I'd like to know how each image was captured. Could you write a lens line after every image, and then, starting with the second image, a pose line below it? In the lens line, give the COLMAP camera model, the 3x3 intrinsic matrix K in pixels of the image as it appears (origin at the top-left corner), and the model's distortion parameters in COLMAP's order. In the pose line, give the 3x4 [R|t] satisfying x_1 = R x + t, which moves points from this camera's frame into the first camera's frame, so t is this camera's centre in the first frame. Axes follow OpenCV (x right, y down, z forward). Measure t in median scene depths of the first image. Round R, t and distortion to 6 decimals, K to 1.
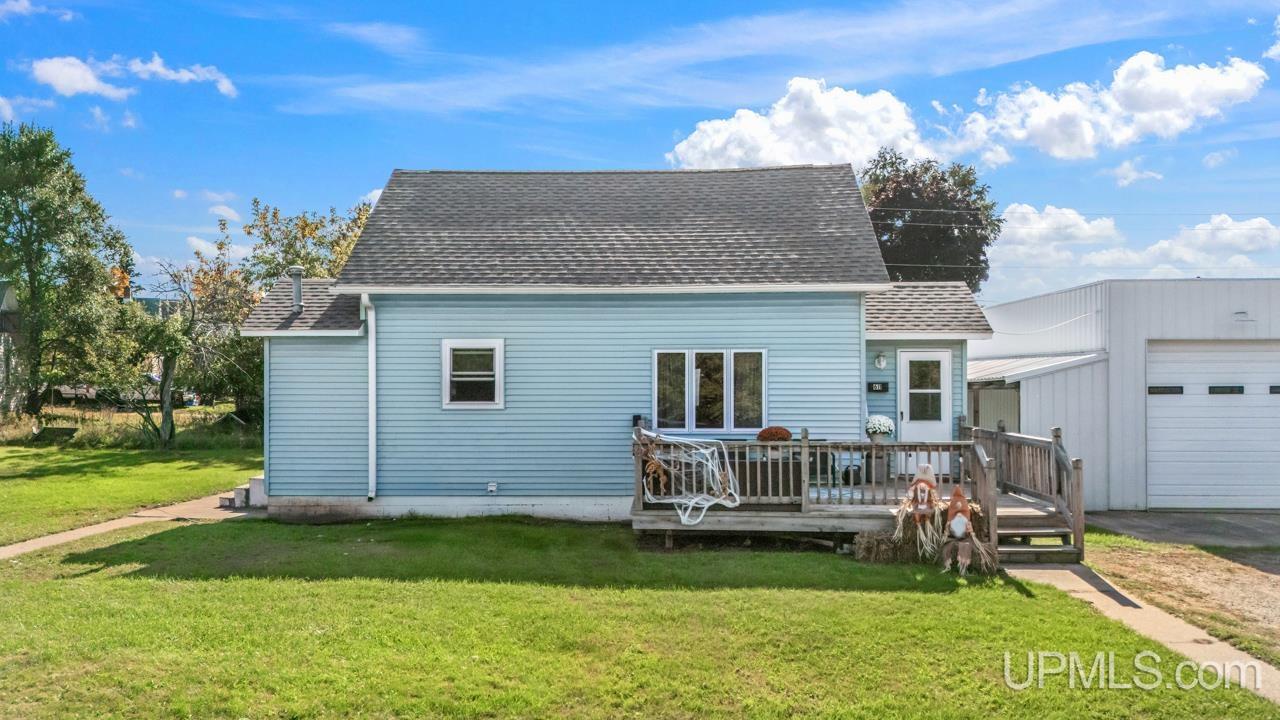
lens RADIAL K [[945.5, 0, 640.0], [0, 945.5, 360.0], [0, 0, 1]] dist [0.028390, -0.001411]
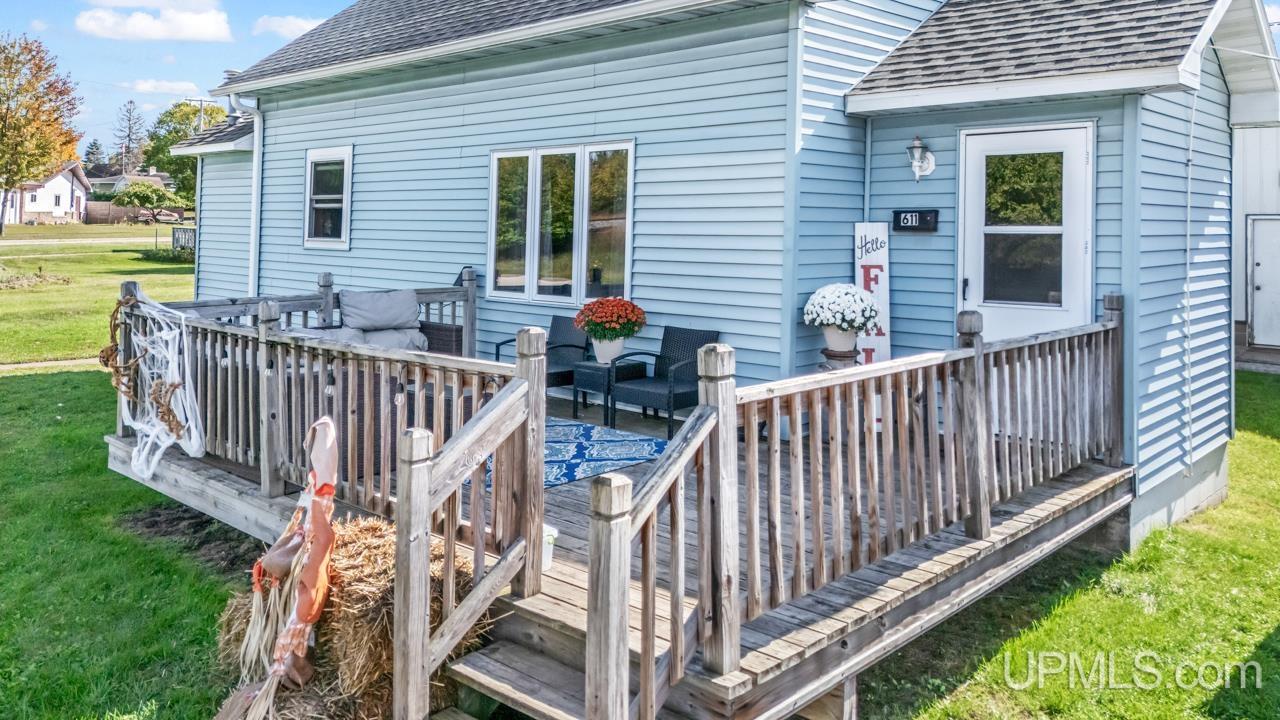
lens RADIAL K [[945.5, 0, 640.0], [0, 945.5, 360.0], [0, 0, 1]] dist [0.028390, -0.001411]
pose [[0.770372, 0.097299, -0.630127, 0.455920], [0.017263, 0.984742, 0.173162, 0.014631], [0.637361, -0.144277, 0.756938, 0.598978]]
